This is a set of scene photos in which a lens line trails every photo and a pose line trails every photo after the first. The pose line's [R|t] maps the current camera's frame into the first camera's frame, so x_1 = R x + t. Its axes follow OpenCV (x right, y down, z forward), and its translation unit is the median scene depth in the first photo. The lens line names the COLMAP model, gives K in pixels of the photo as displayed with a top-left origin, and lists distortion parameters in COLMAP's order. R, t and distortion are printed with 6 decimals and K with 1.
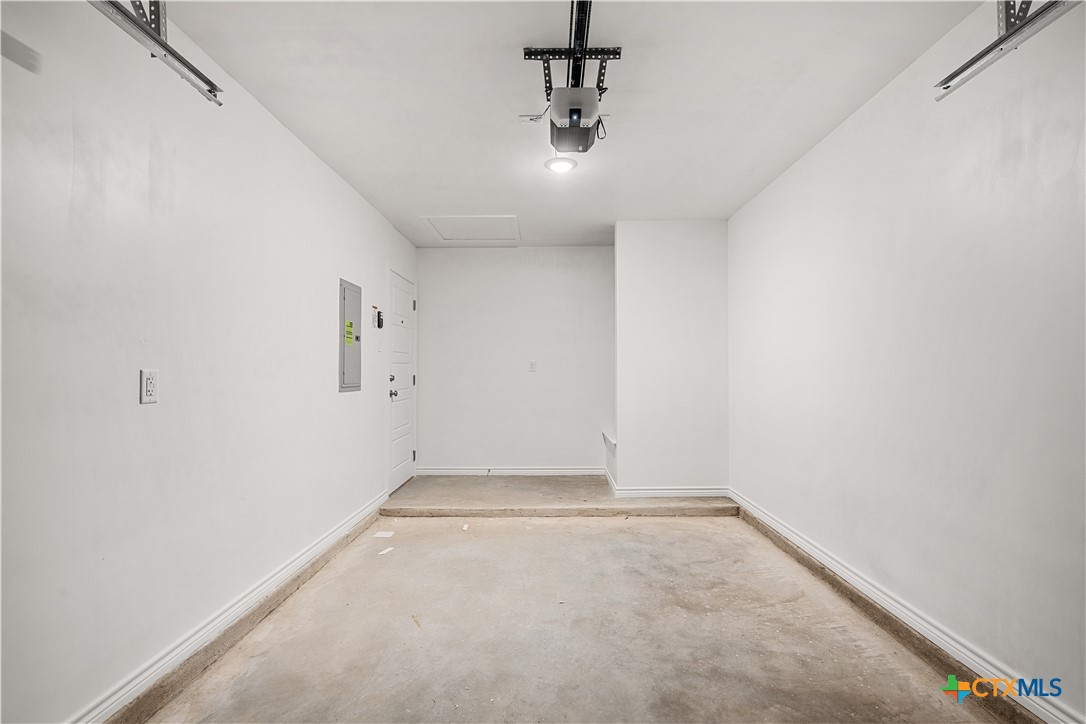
lens RADIAL K [[493.9, 0, 544.6], [0, 493.9, 364.6], [0, 0, 1]] dist [0.005337, -0.001352]
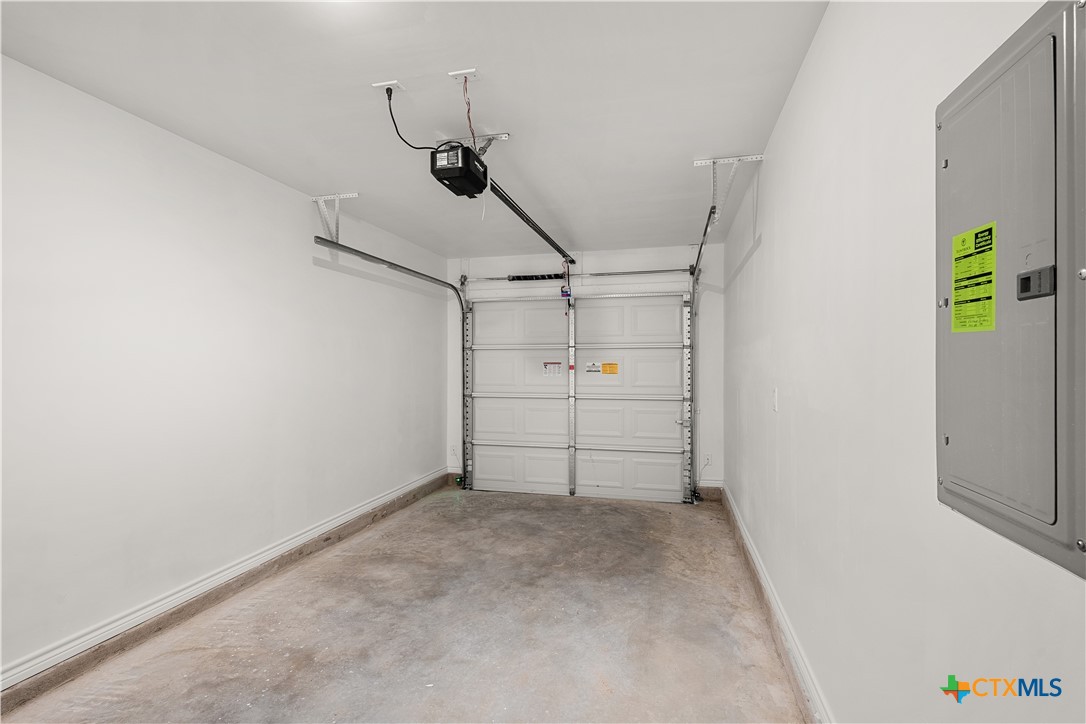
lens RADIAL K [[493.9, 0, 543.1], [0, 493.9, 363.9], [0, 0, 1]] dist [0.005337, -0.001352]
pose [[-0.972162, 0.004971, 0.234256, -0.375931], [0.001467, 0.999884, -0.015132, -0.030290], [-0.234304, -0.014367, -0.972057, 1.968834]]
